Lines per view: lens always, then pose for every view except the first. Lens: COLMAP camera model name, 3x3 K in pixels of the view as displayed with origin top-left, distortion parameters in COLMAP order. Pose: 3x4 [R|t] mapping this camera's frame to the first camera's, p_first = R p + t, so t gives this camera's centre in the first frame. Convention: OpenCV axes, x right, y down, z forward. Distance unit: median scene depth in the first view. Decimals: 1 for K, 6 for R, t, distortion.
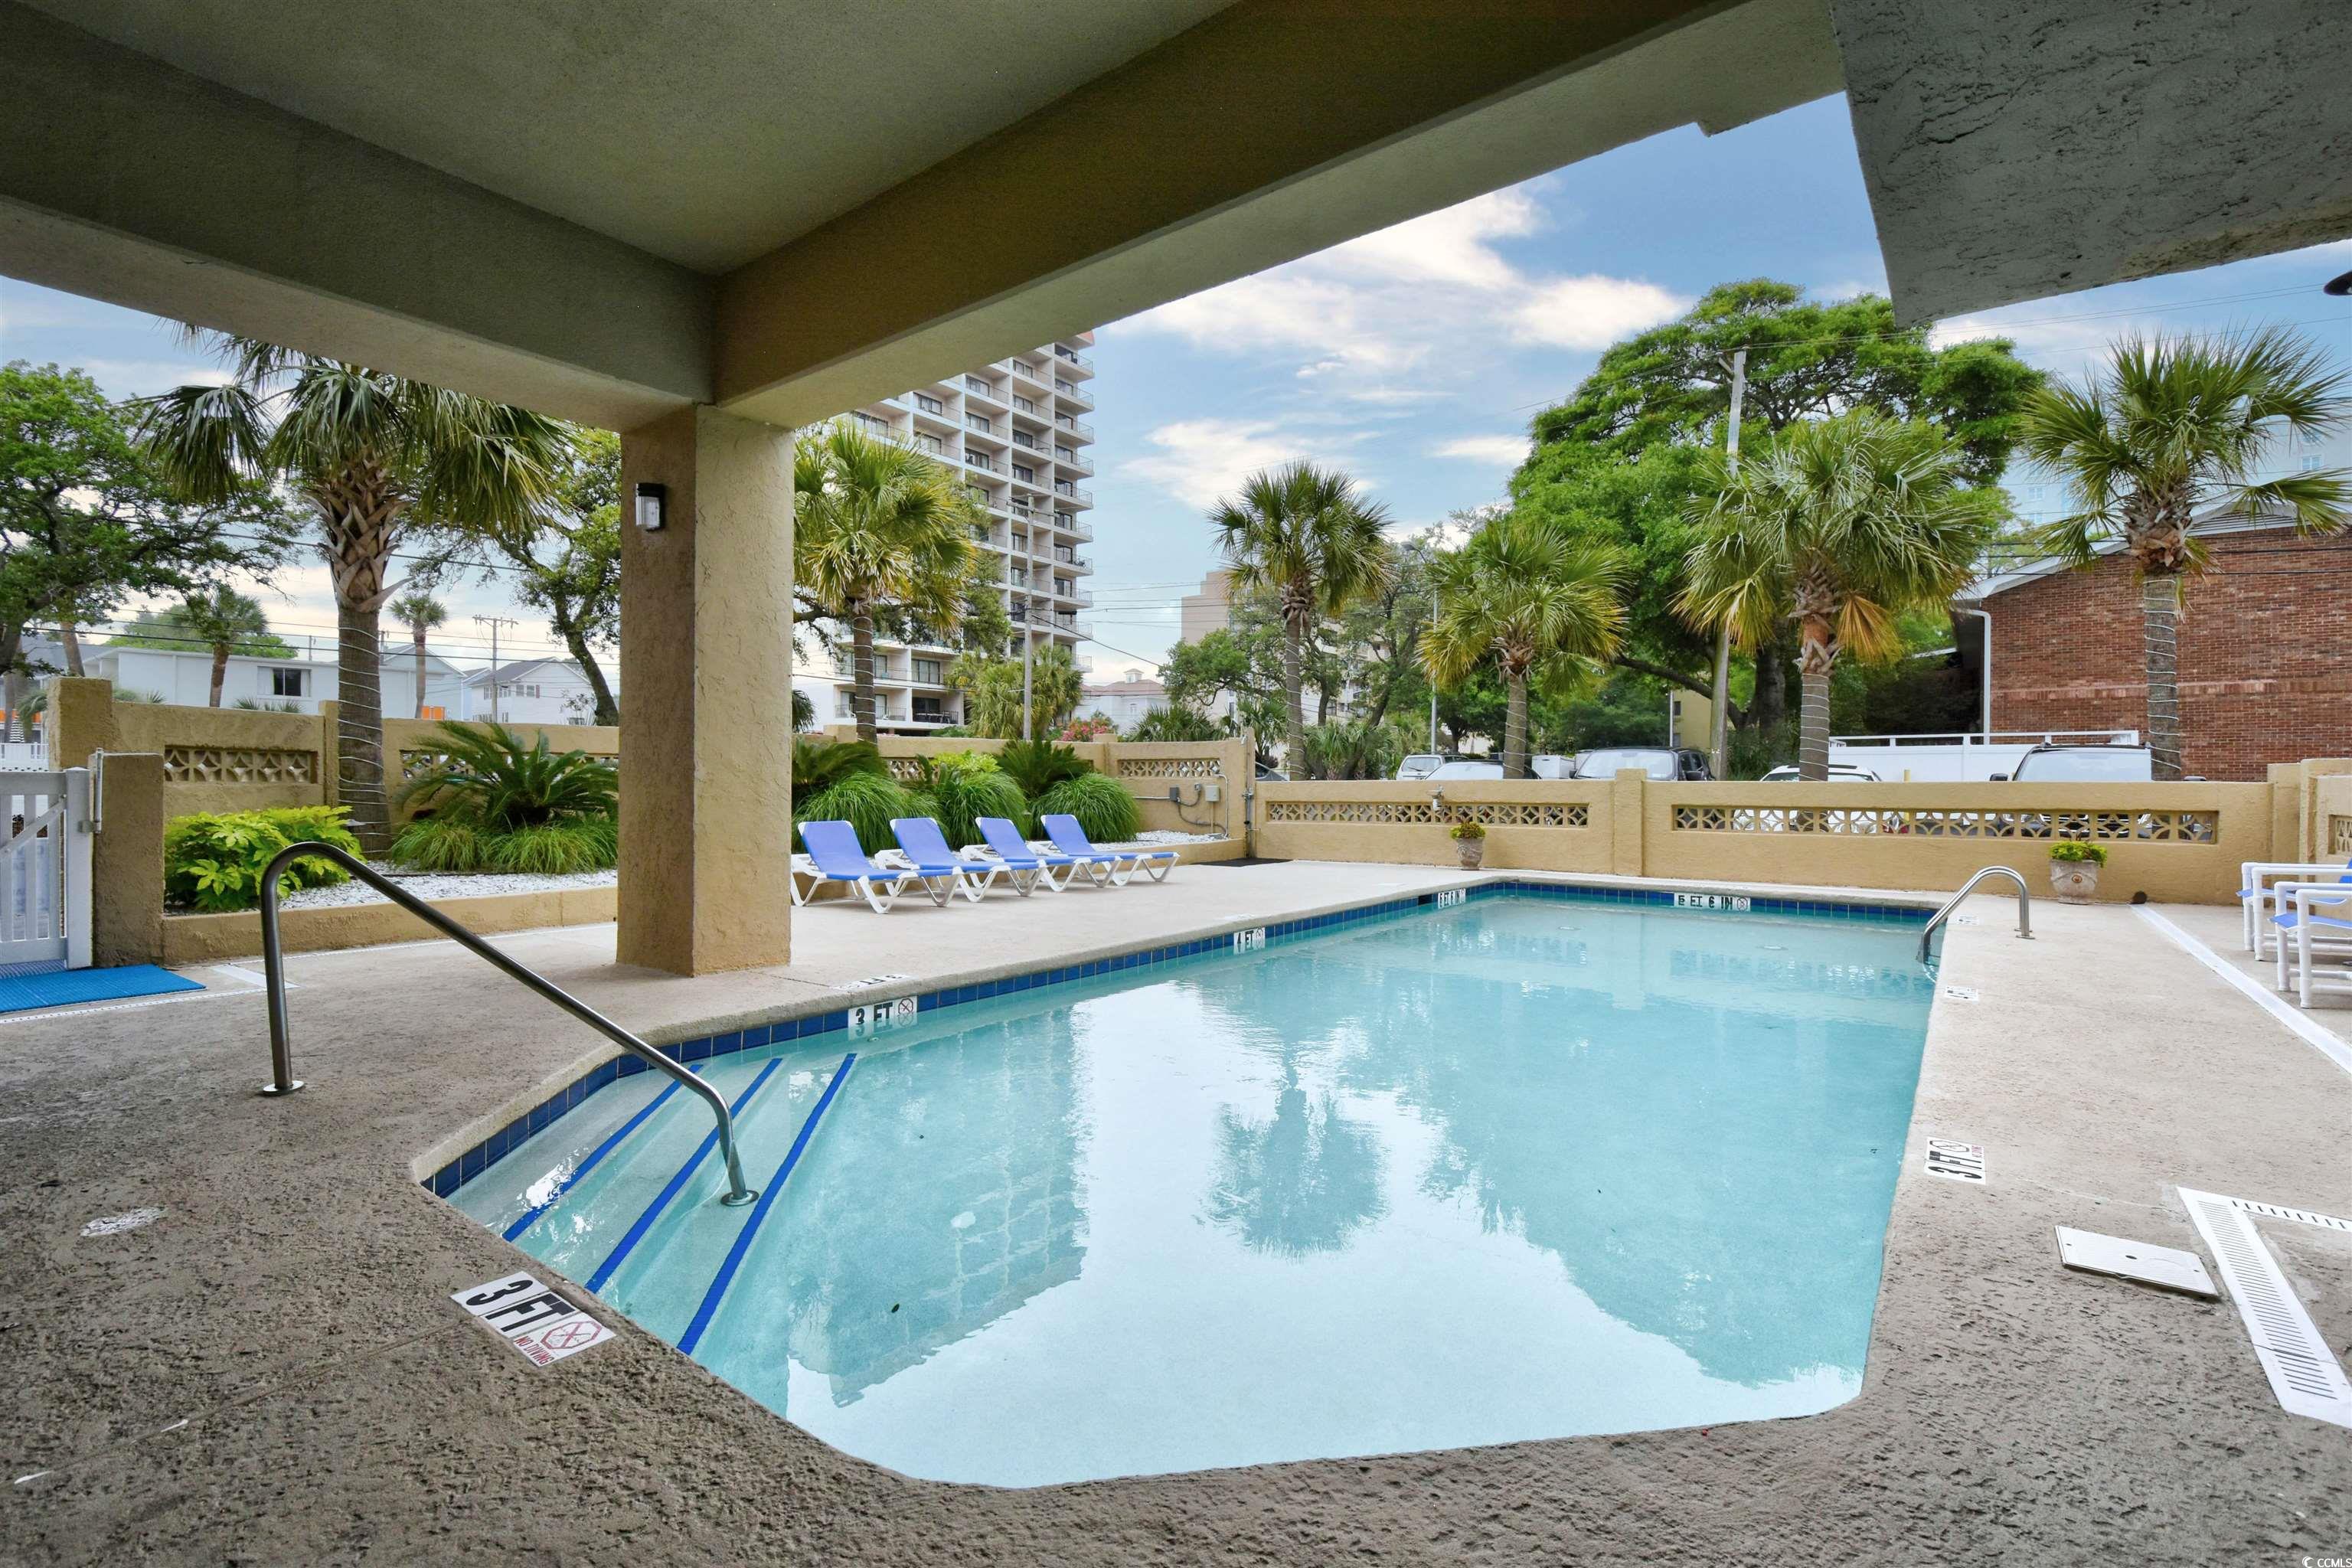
lens RADIAL K [[1055.2, 0, 1171.4], [0, 1055.2, 774.9], [0, 0, 1]] dist [-0.004207, -0.000665]
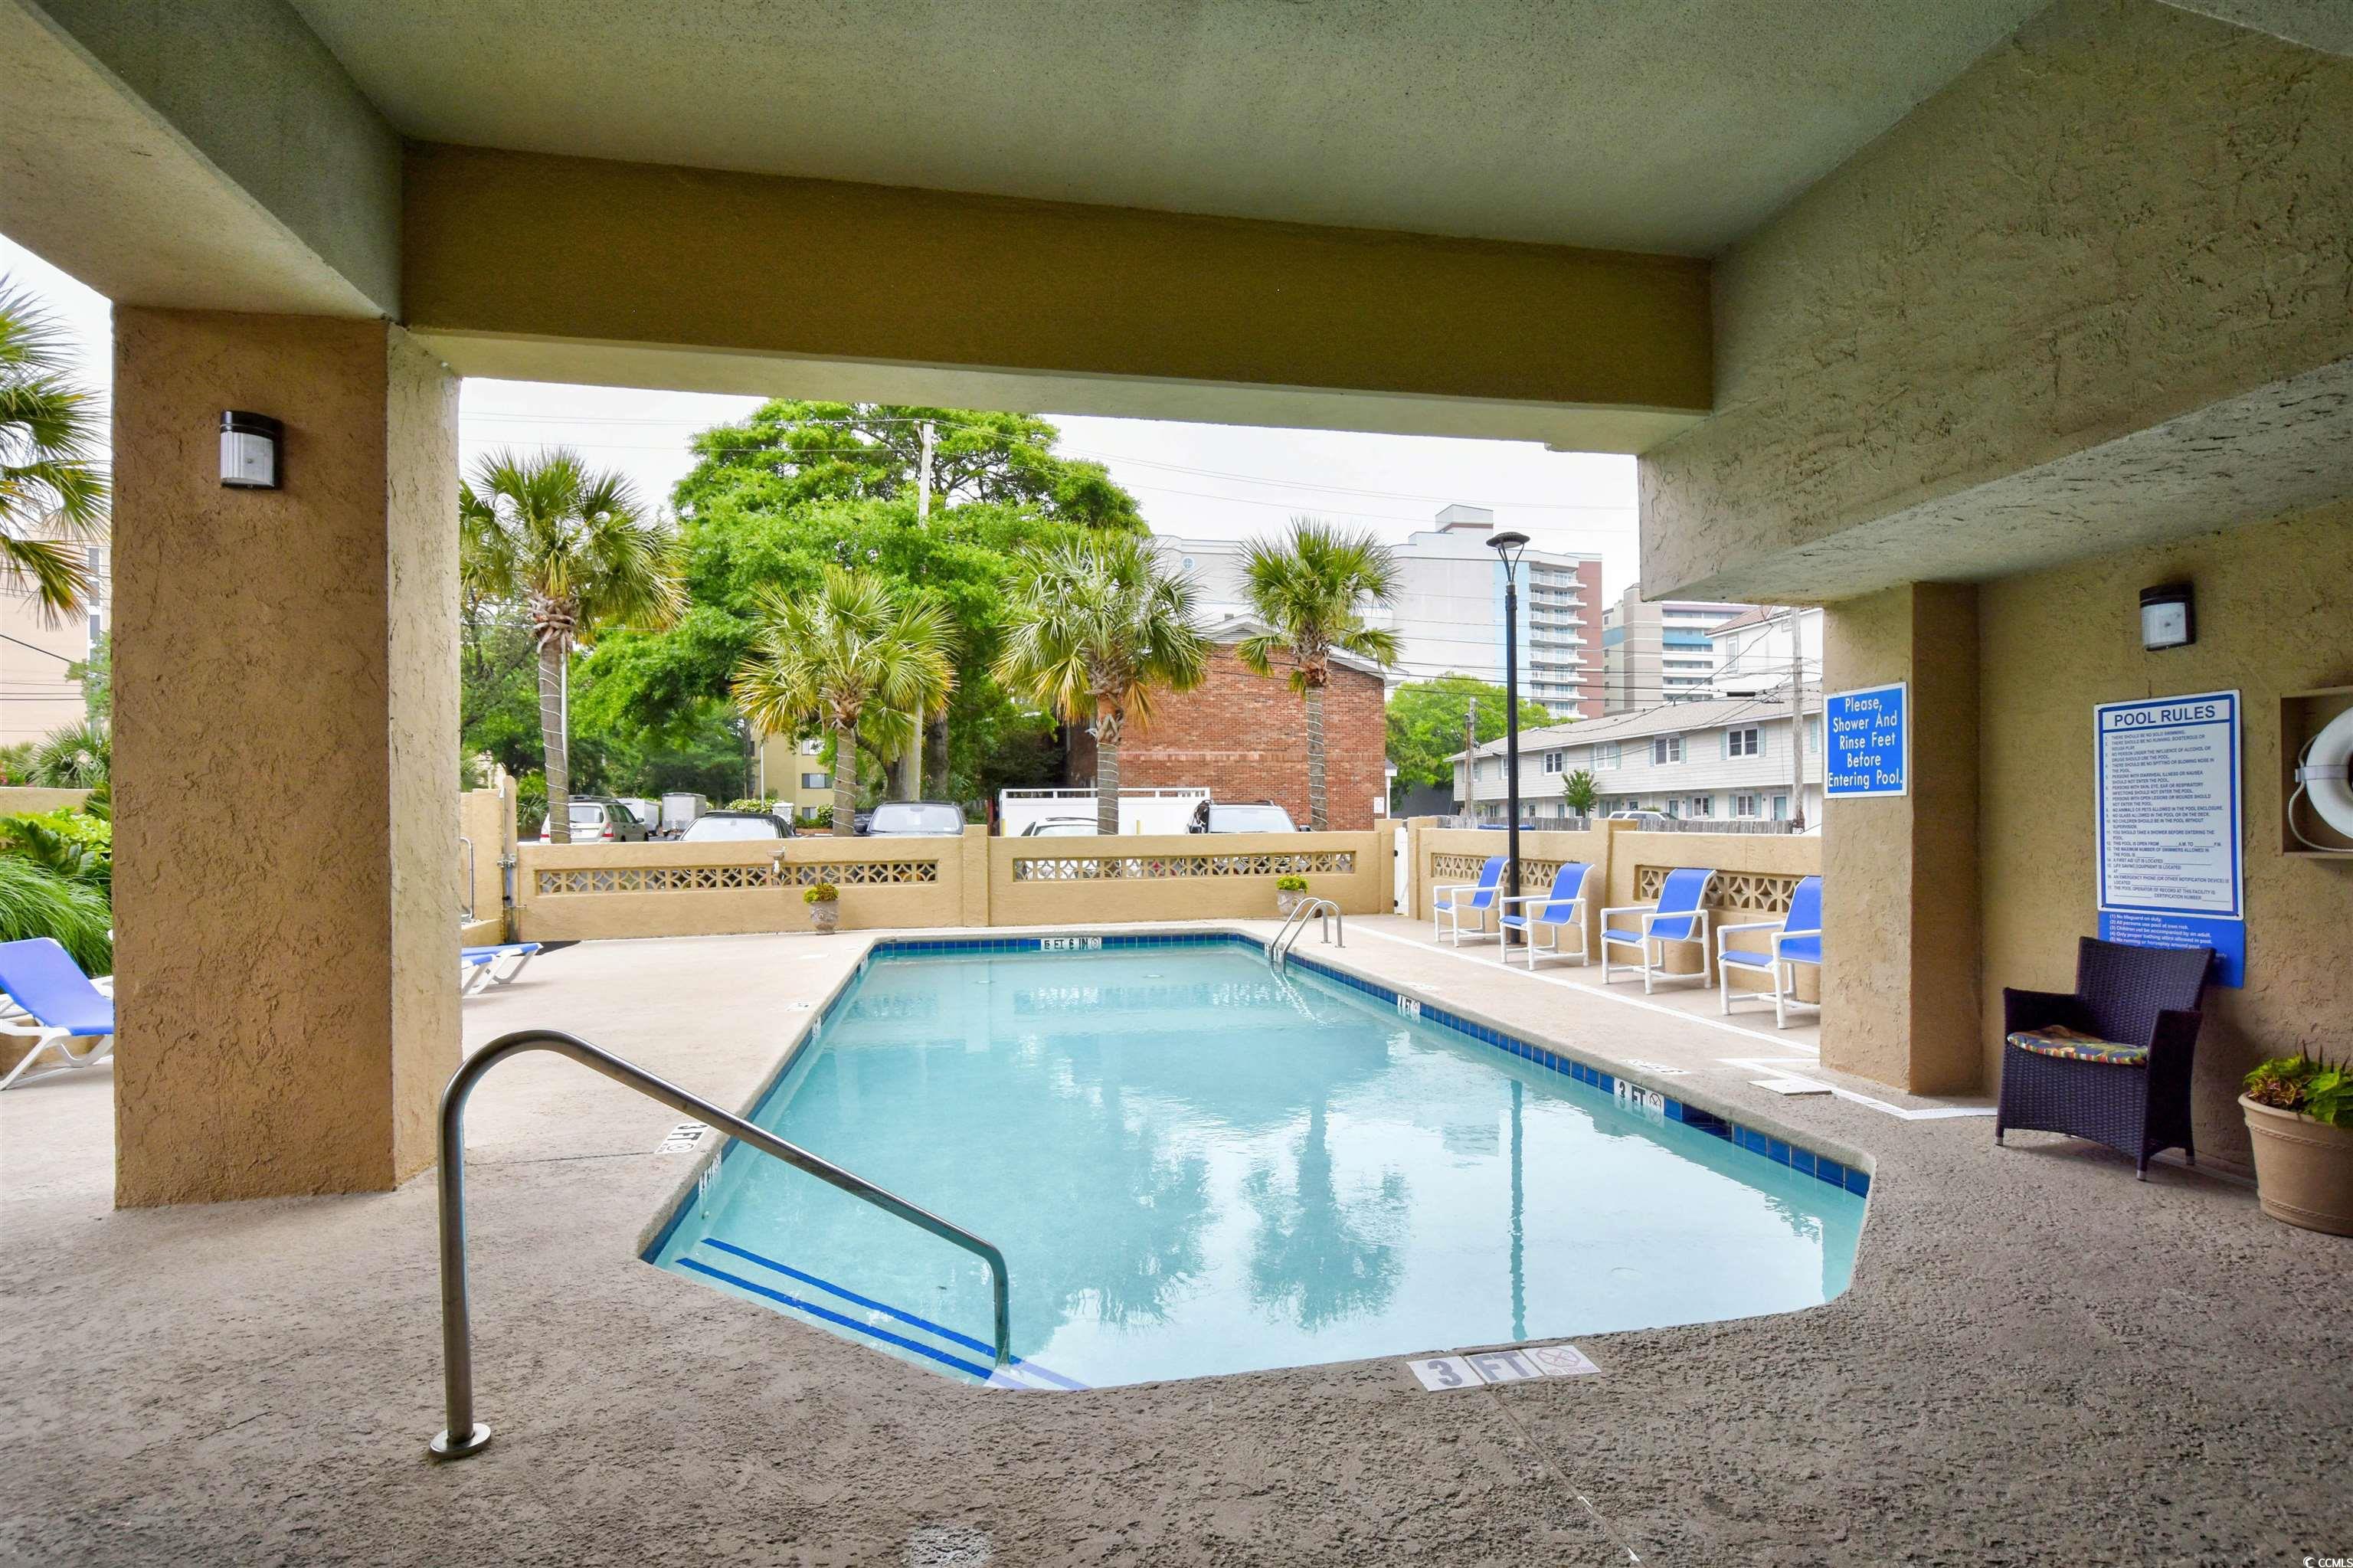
lens RADIAL K [[1165.4, 0, 1182.0], [0, 1165.4, 805.7], [0, 0, 1]] dist [-0.003273, -0.000713]
pose [[0.664774, -0.002307, 0.747041, -0.344149], [0.009296, 0.999943, -0.005184, -0.020283], [-0.746987, 0.010391, 0.664758, 0.076217]]
